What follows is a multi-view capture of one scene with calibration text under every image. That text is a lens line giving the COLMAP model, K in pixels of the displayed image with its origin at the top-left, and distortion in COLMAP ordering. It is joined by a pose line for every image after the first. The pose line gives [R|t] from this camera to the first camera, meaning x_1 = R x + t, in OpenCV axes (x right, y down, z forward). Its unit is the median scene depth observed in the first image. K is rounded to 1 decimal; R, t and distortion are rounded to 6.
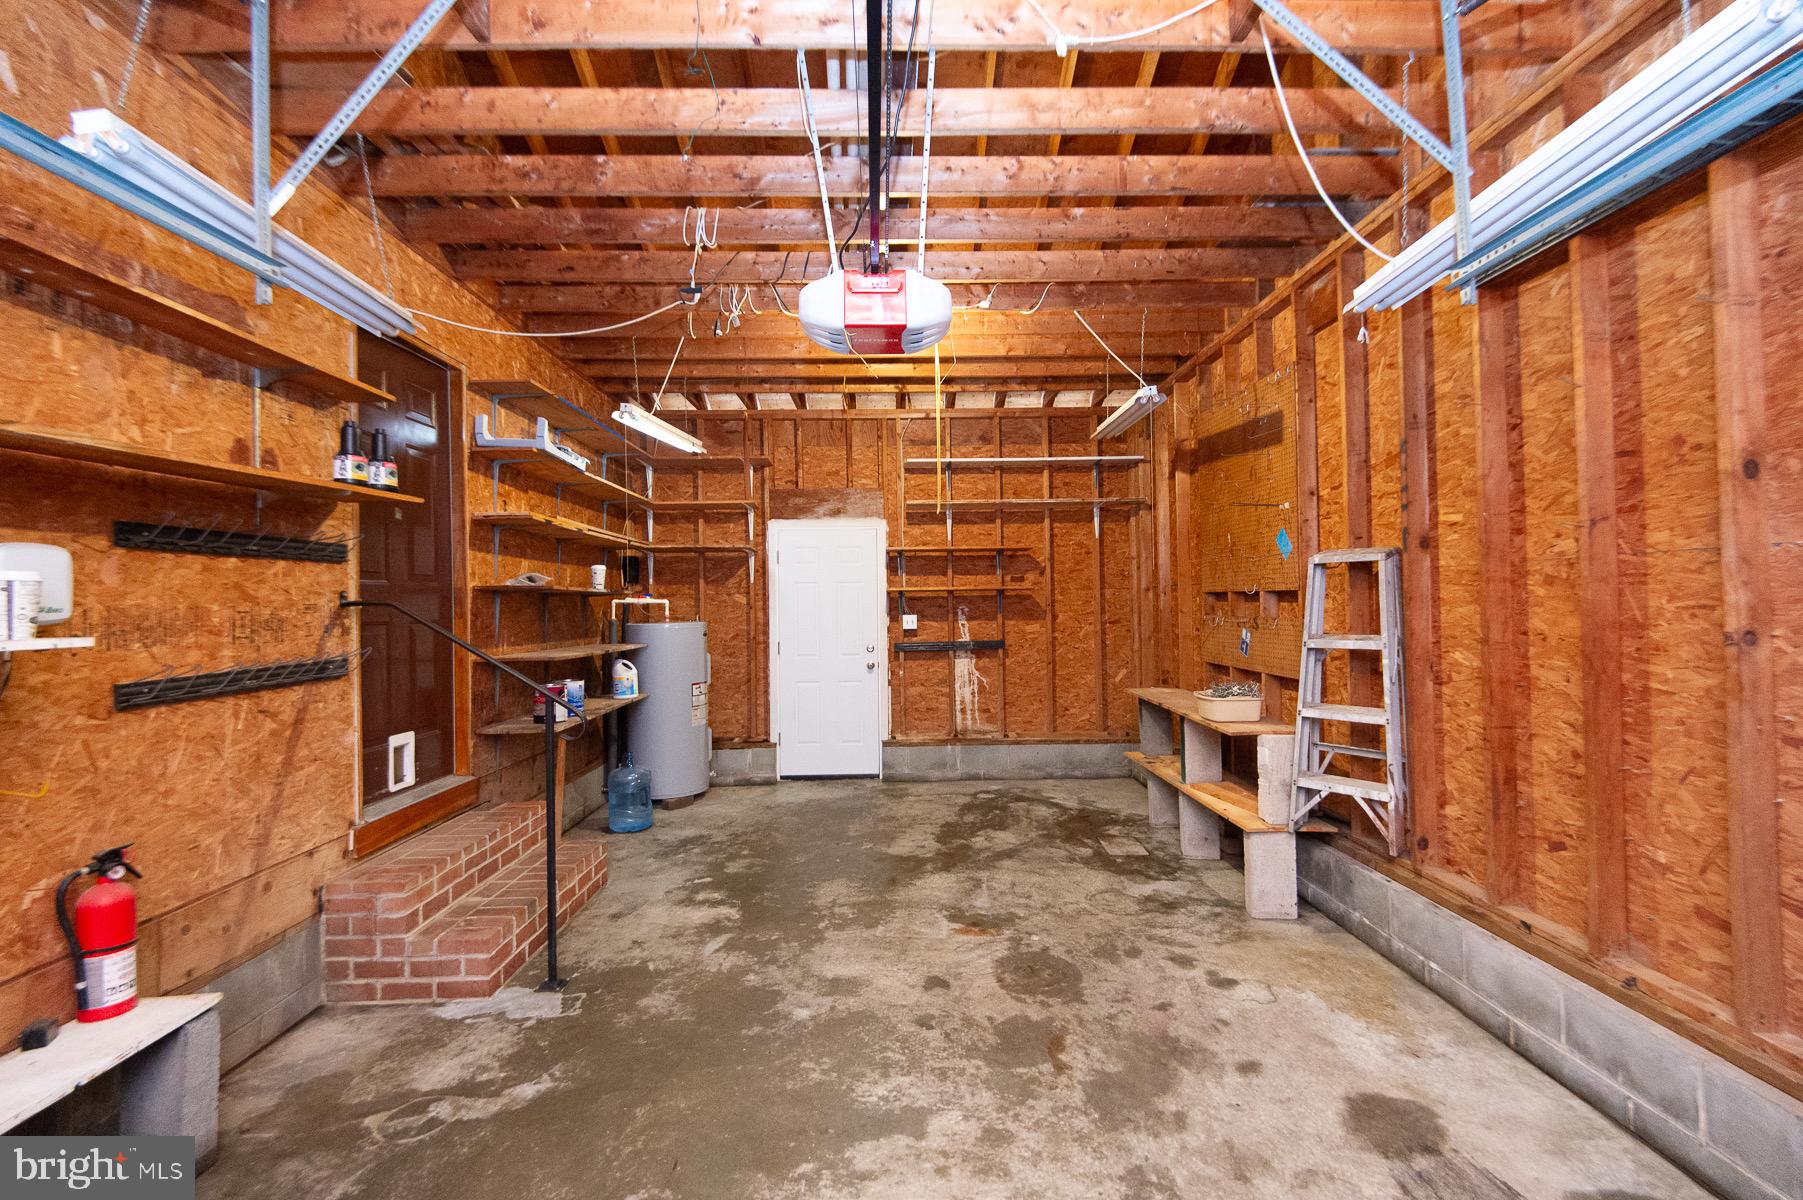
lens RADIAL K [[809.2, 0, 904.9], [0, 809.2, 598.7], [0, 0, 1]] dist [0.044643, -0.028491]
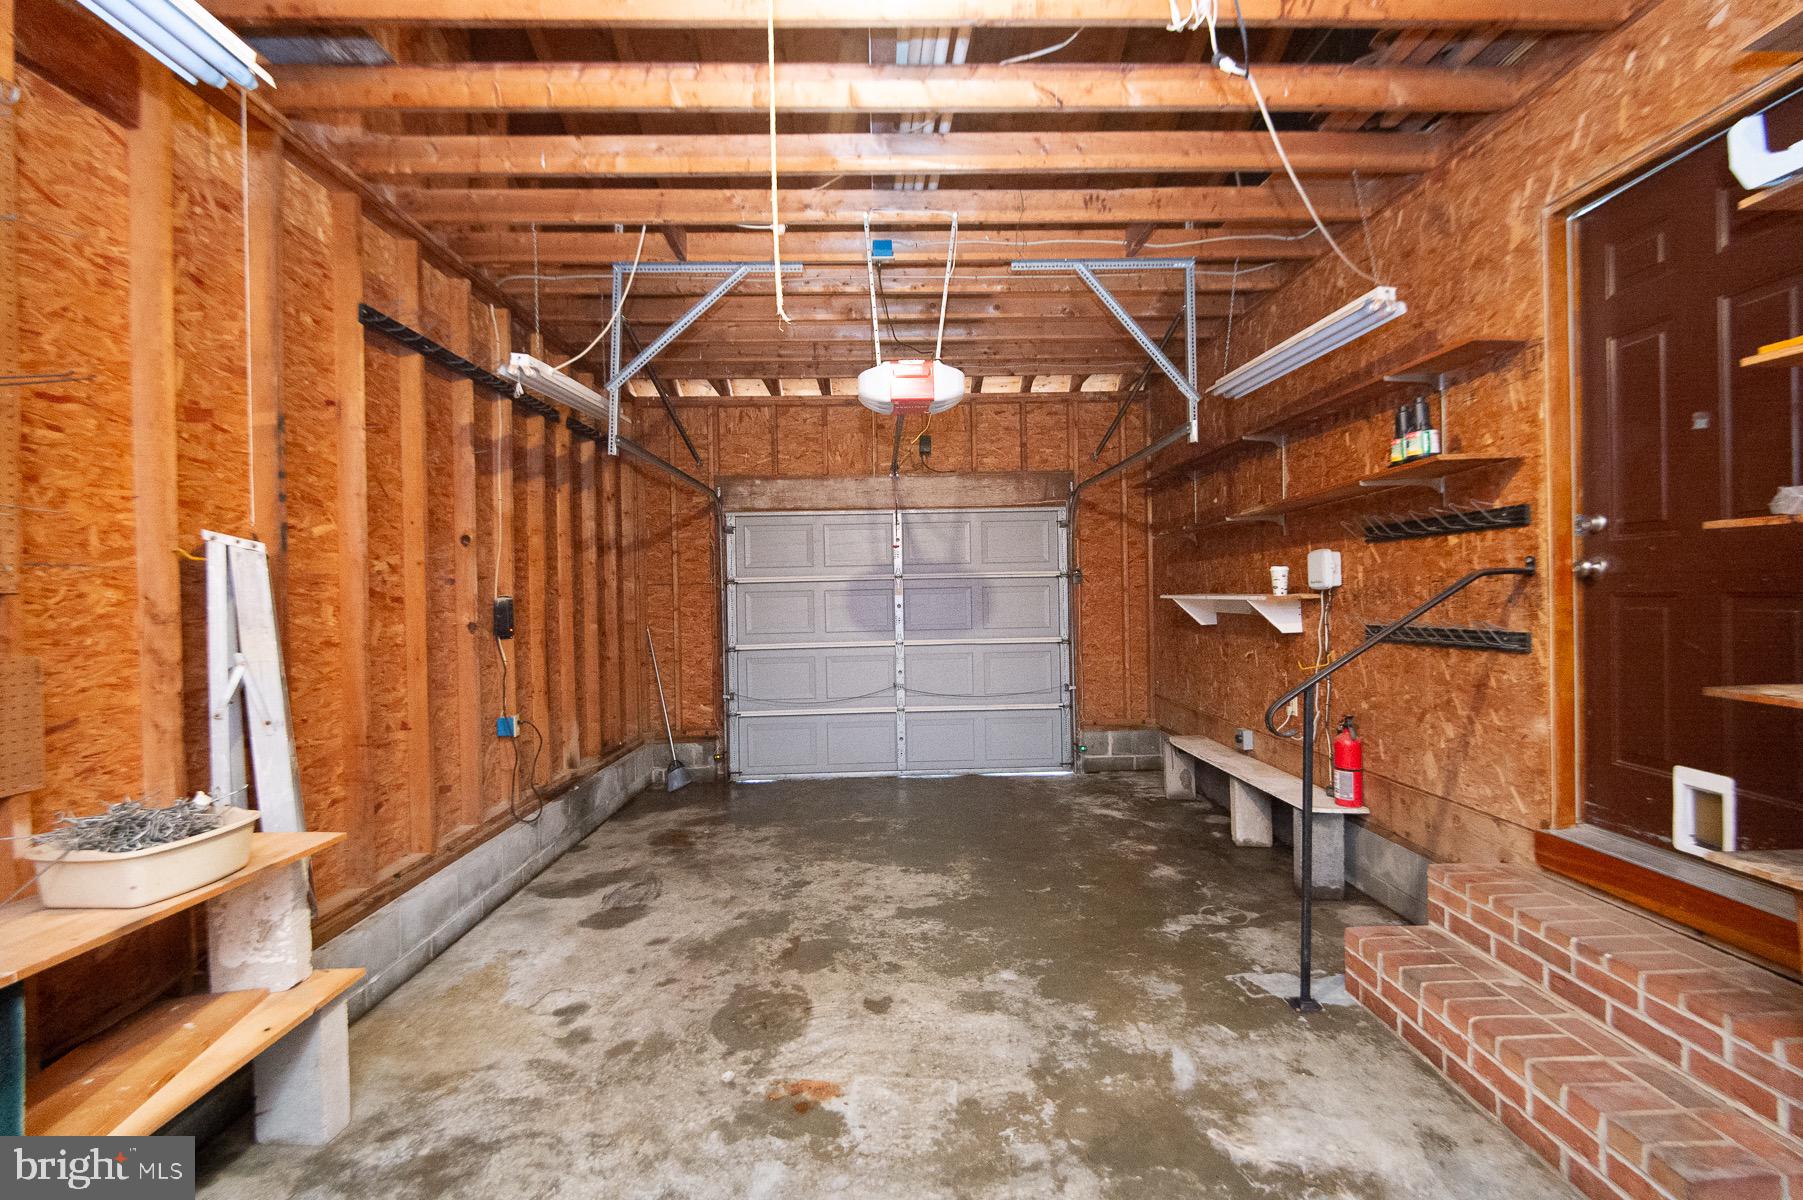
lens RADIAL K [[809.2, 0, 904.9], [0, 809.2, 598.7], [0, 0, 1]] dist [0.044643, -0.028491]
pose [[-0.999376, 0.034835, -0.005928, -0.002718], [0.034840, 0.999393, -0.000840, 0.013590], [0.005895, -0.001046, -0.999982, 1.975496]]
